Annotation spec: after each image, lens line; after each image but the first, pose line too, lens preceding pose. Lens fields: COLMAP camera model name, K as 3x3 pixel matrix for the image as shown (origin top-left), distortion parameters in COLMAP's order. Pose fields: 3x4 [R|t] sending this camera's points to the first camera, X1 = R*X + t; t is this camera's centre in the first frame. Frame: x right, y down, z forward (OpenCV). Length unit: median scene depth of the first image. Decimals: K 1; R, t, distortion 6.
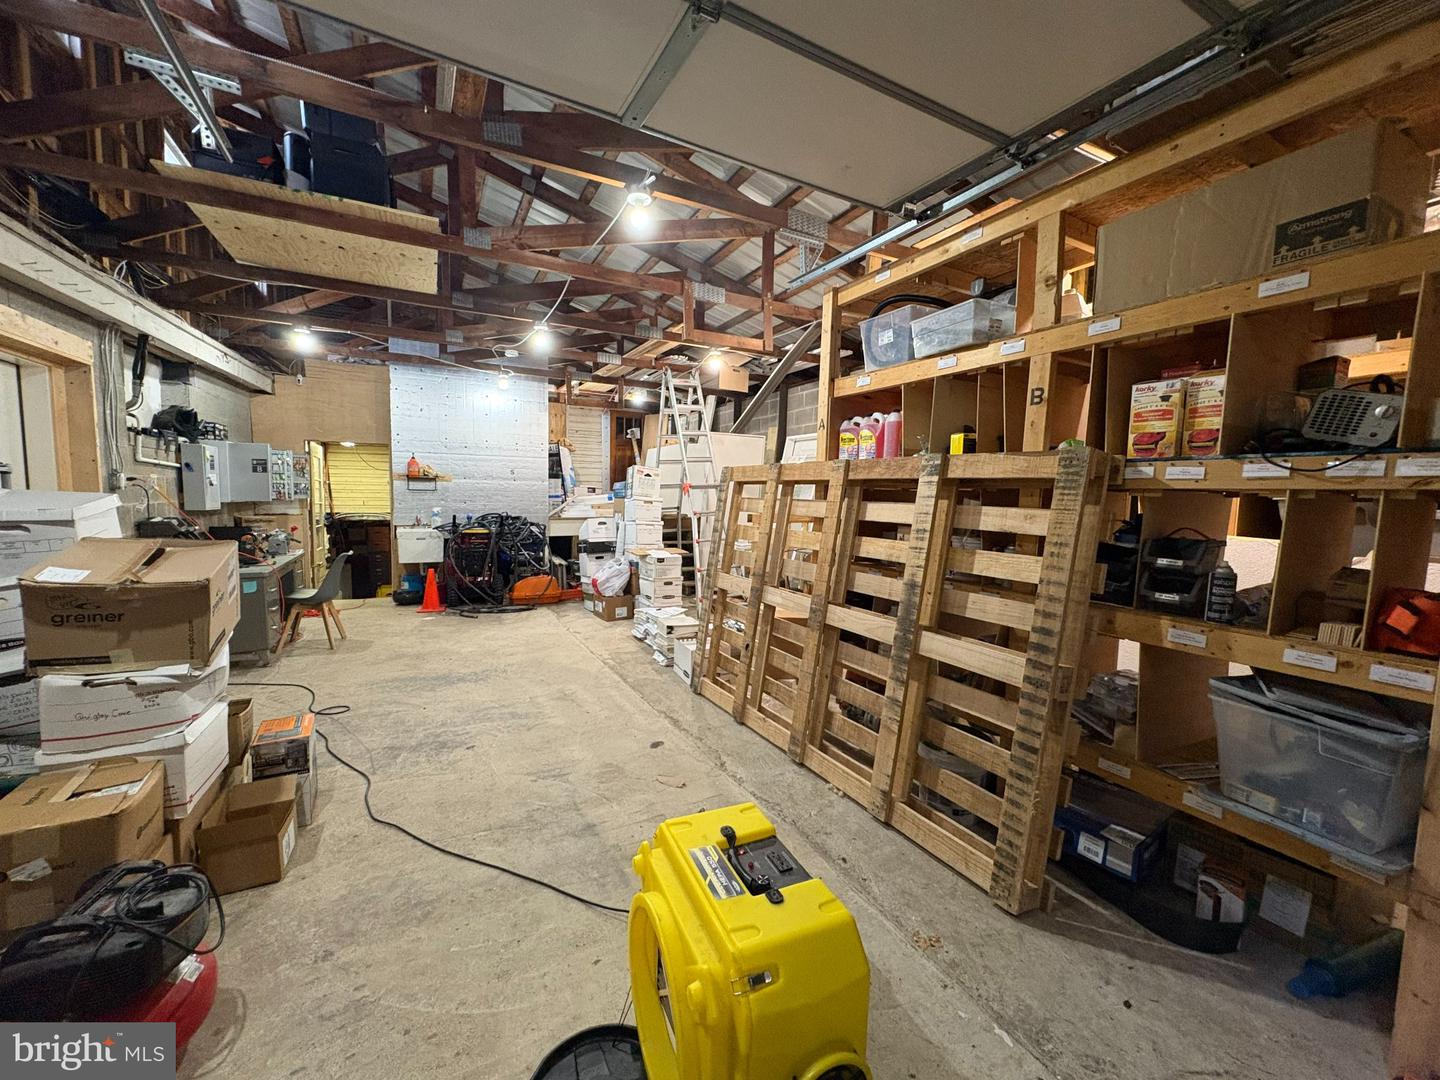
lens RADIAL K [[574.2, 0, 720.0], [0, 574.2, 540.0], [0, 0, 1]] dist [-0.000315, -0.000040]
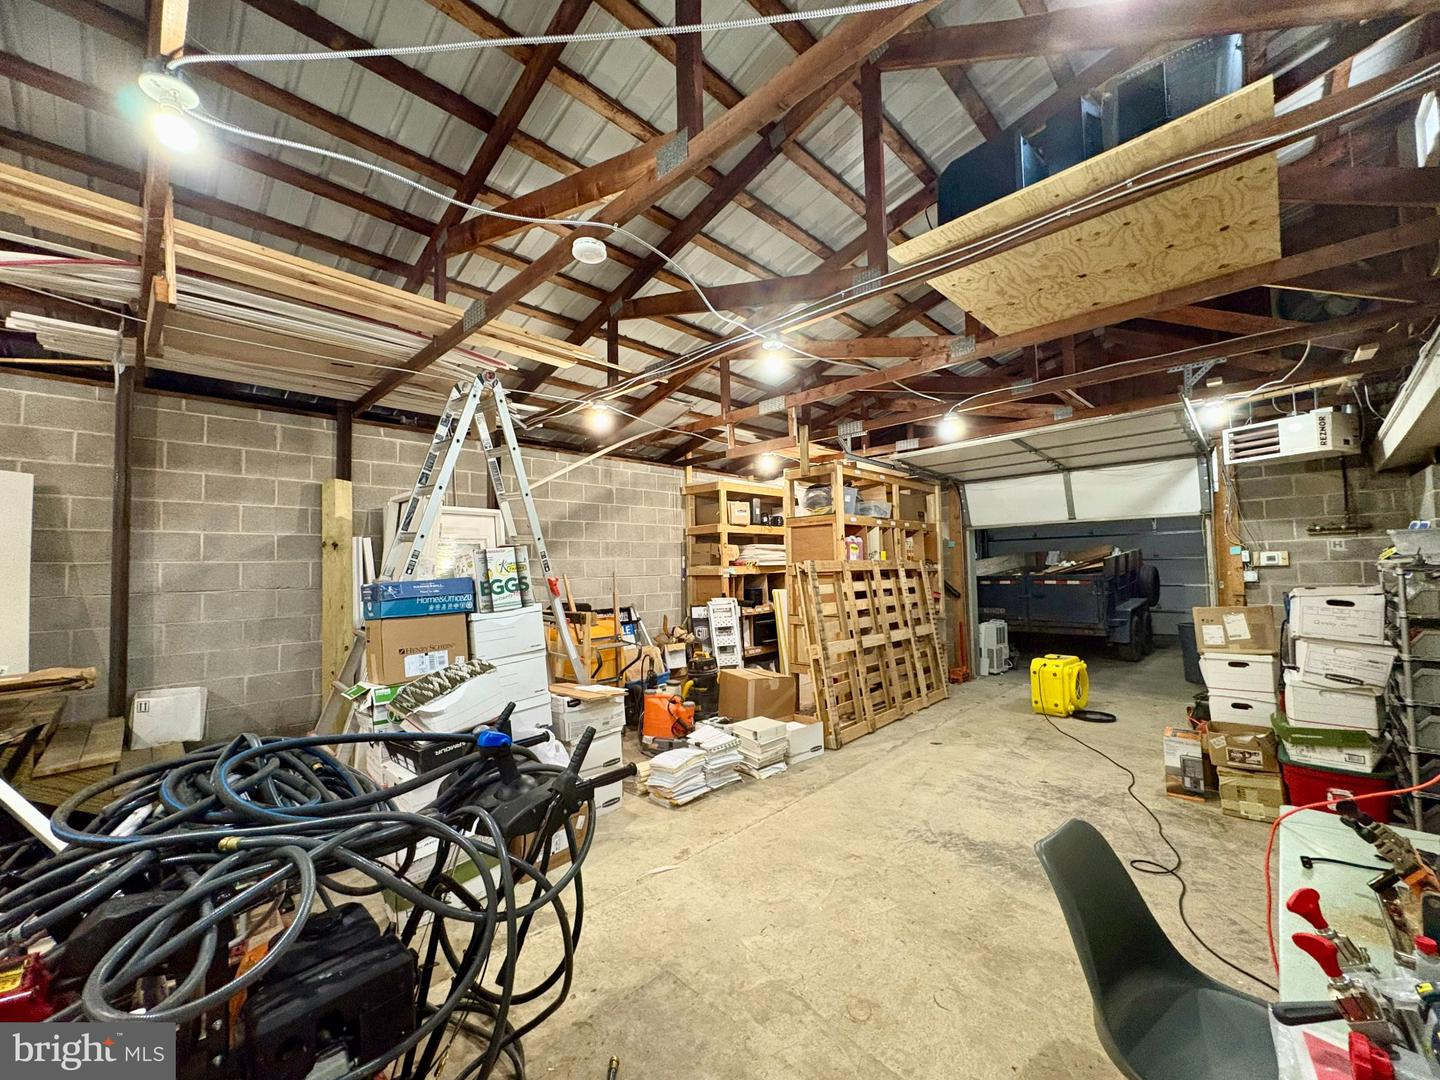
lens RADIAL K [[574.2, 0, 720.0], [0, 574.2, 540.0], [0, 0, 1]] dist [-0.000315, -0.000040]
pose [[-0.314422, 0.039004, 0.948482, -1.157044], [0.097817, 0.995168, -0.008498, -0.184537], [-0.944230, 0.090106, -0.316718, 1.638811]]
